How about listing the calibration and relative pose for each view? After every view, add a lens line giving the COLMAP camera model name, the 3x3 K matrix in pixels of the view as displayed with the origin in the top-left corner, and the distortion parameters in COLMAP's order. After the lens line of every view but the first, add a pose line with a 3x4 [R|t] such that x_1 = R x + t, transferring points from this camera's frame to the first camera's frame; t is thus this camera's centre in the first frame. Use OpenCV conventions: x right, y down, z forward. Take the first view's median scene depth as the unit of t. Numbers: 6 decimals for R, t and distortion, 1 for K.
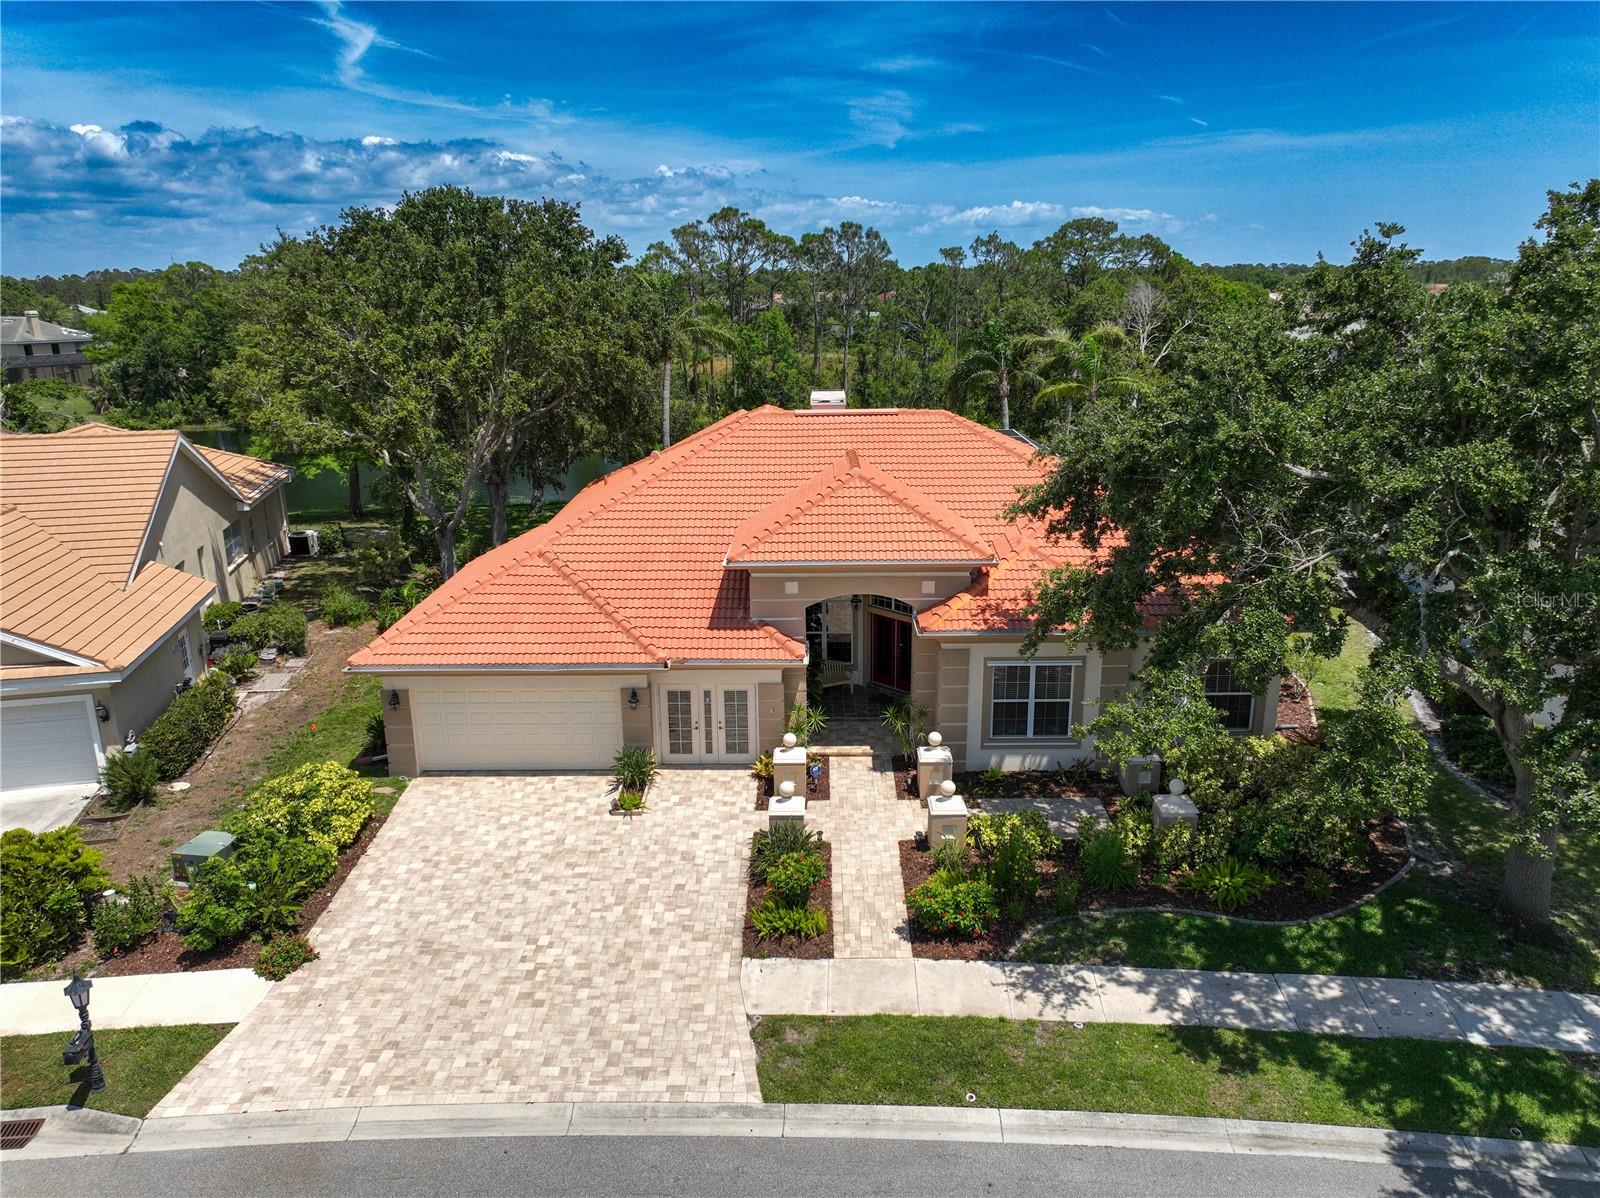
lens RADIAL K [[1137.9, 0, 800.0], [0, 1137.9, 599.0], [0, 0, 1]] dist [0.012167, 0.002911]
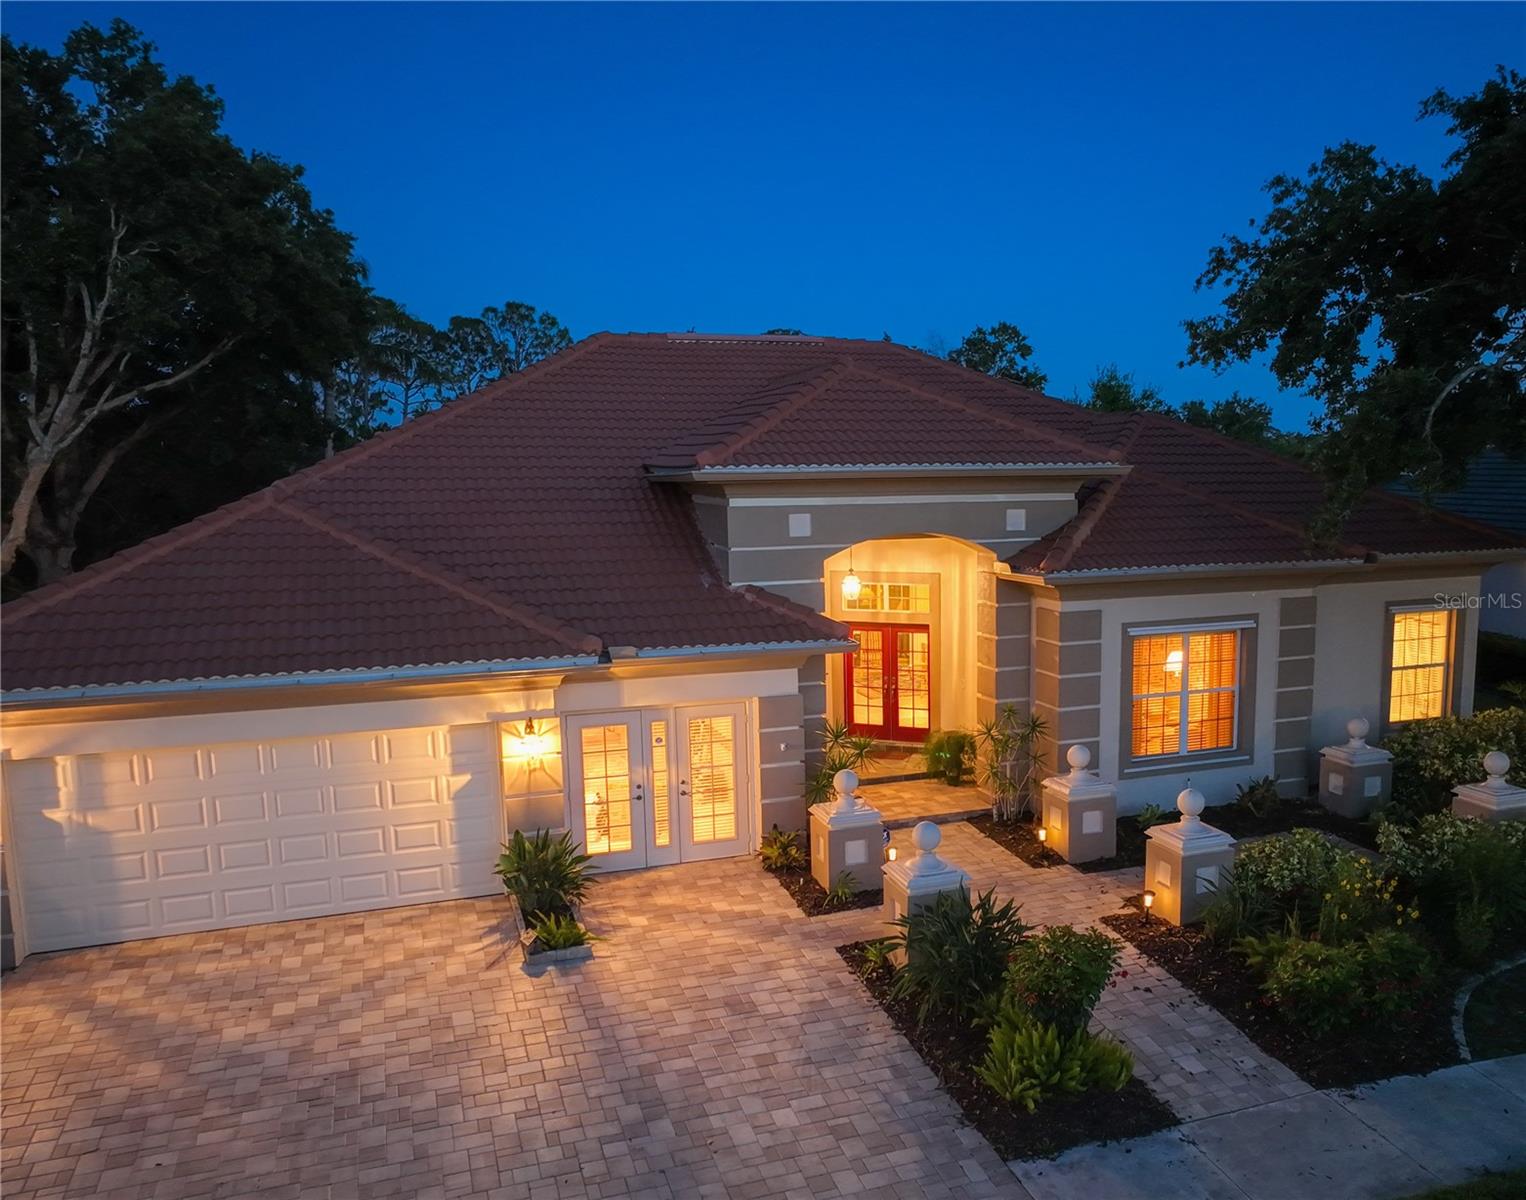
lens RADIAL K [[1258.4, 0, 887.0], [0, 1258.4, 680.0], [0, 0, 1]] dist [0.002254, 0.020089]
pose [[0.921553, -0.058269, 0.383854, -0.245529], [0.105722, 0.988975, -0.103689, 0.157008], [-0.373581, 0.136136, 0.917554, 0.486246]]
